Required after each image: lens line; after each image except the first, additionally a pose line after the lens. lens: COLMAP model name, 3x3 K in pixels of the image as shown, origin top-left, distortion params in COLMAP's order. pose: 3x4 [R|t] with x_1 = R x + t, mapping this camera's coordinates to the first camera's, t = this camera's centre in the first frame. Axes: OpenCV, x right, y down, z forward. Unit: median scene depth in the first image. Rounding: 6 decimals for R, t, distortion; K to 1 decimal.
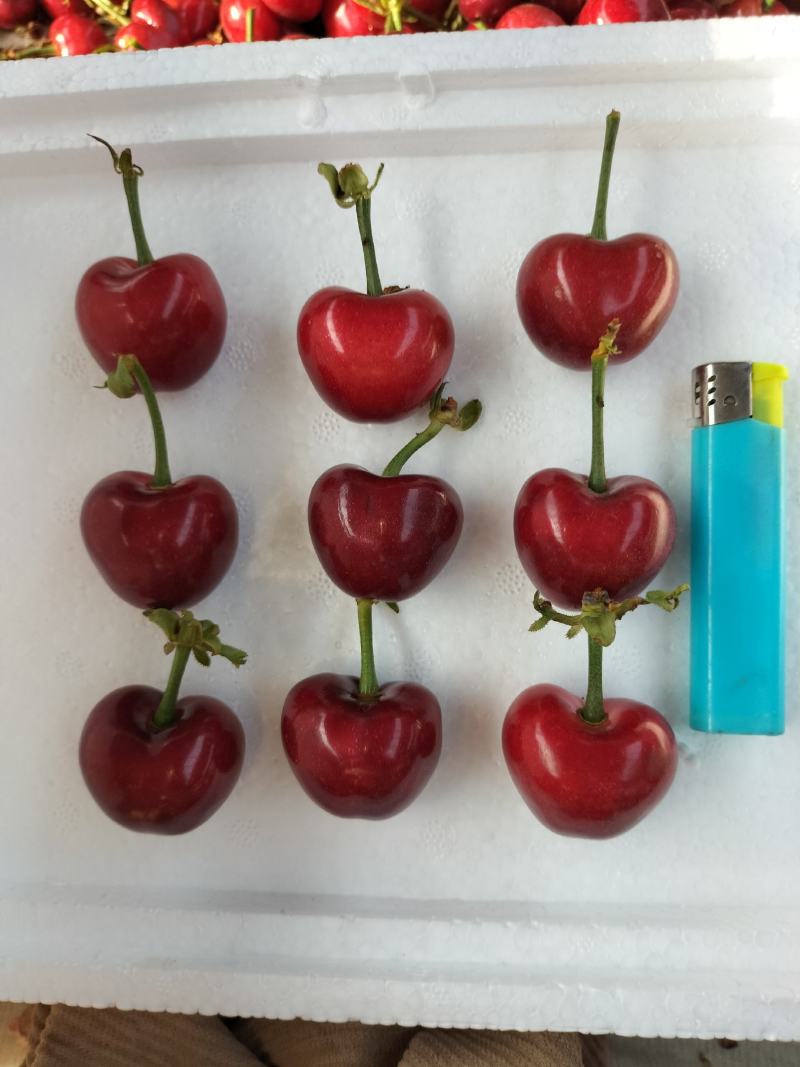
lens RADIAL K [[818.3, 0, 410.3], [0, 818.3, 527.4], [0, 0, 1]] dist [0.047278, -0.095519]
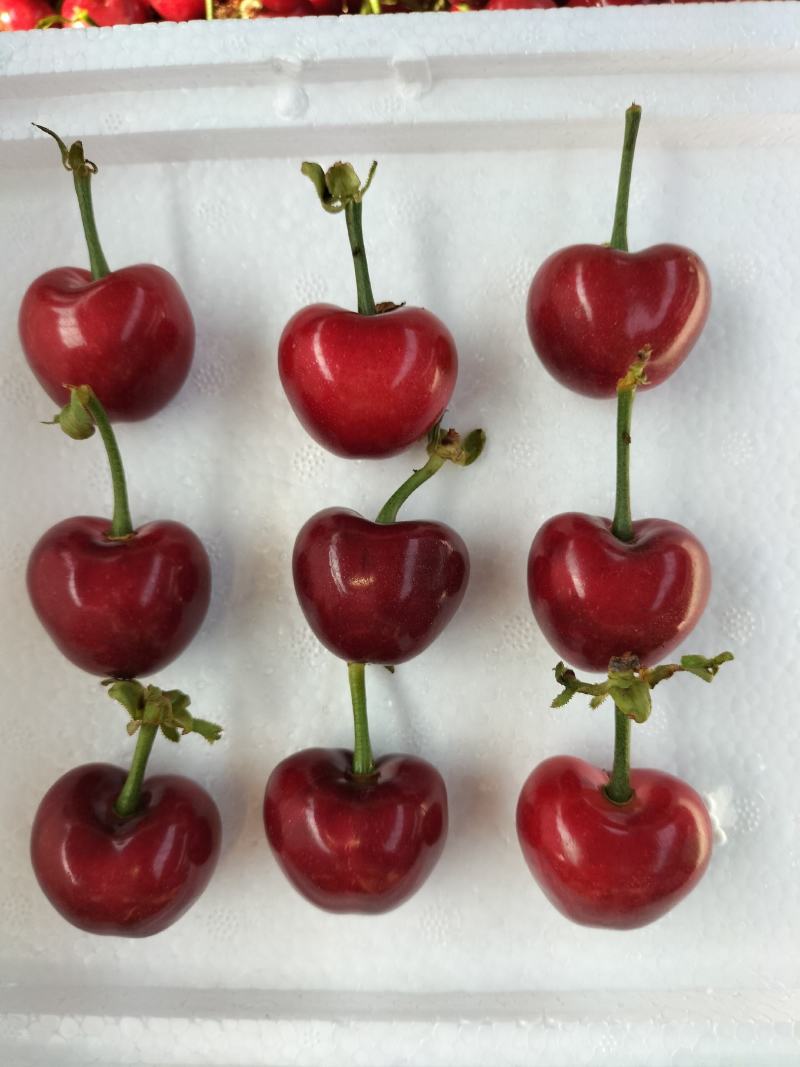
lens RADIAL K [[825.5, 0, 400.0], [0, 825.5, 533.5], [0, 0, 1]] dist [0.022400, -0.059661]
pose [[0.999285, -0.006083, 0.037328, -0.041650], [0.005501, 0.999862, 0.015661, -0.061926], [-0.037418, -0.015444, 0.999180, 0.117299]]
